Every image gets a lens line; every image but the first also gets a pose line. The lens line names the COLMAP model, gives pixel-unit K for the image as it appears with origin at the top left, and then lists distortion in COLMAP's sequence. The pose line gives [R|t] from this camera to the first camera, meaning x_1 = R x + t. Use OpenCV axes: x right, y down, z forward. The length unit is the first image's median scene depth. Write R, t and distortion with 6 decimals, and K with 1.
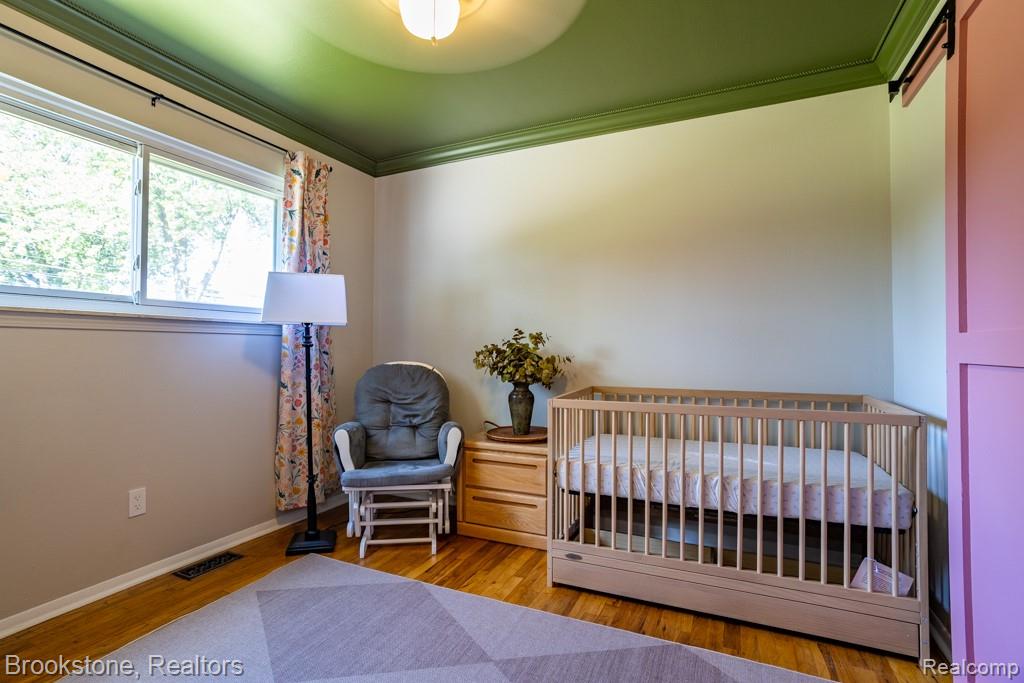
lens RADIAL K [[496.3, 0, 512.0], [0, 496.3, 341.5], [0, 0, 1]] dist [-0.050551, 0.029027]
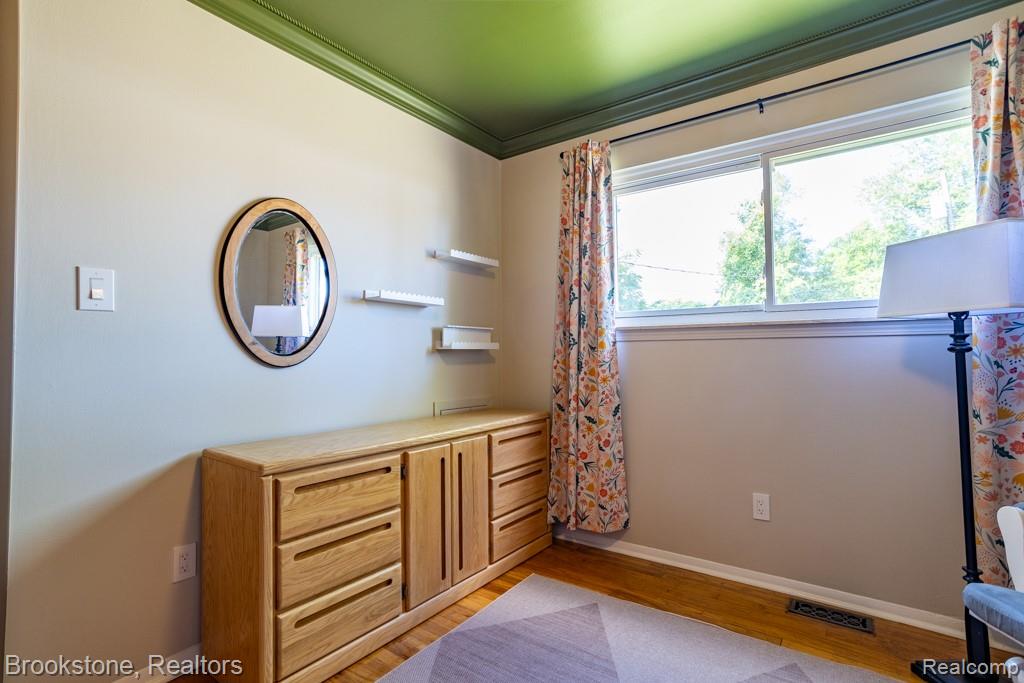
lens RADIAL K [[496.3, 0, 512.0], [0, 496.3, 341.5], [0, 0, 1]] dist [-0.050551, 0.029027]
pose [[-0.212531, -0.029933, -0.976696, 0.322923], [0.014996, 0.999313, -0.033889, 0.011576], [0.977039, -0.021849, -0.211936, 0.665942]]
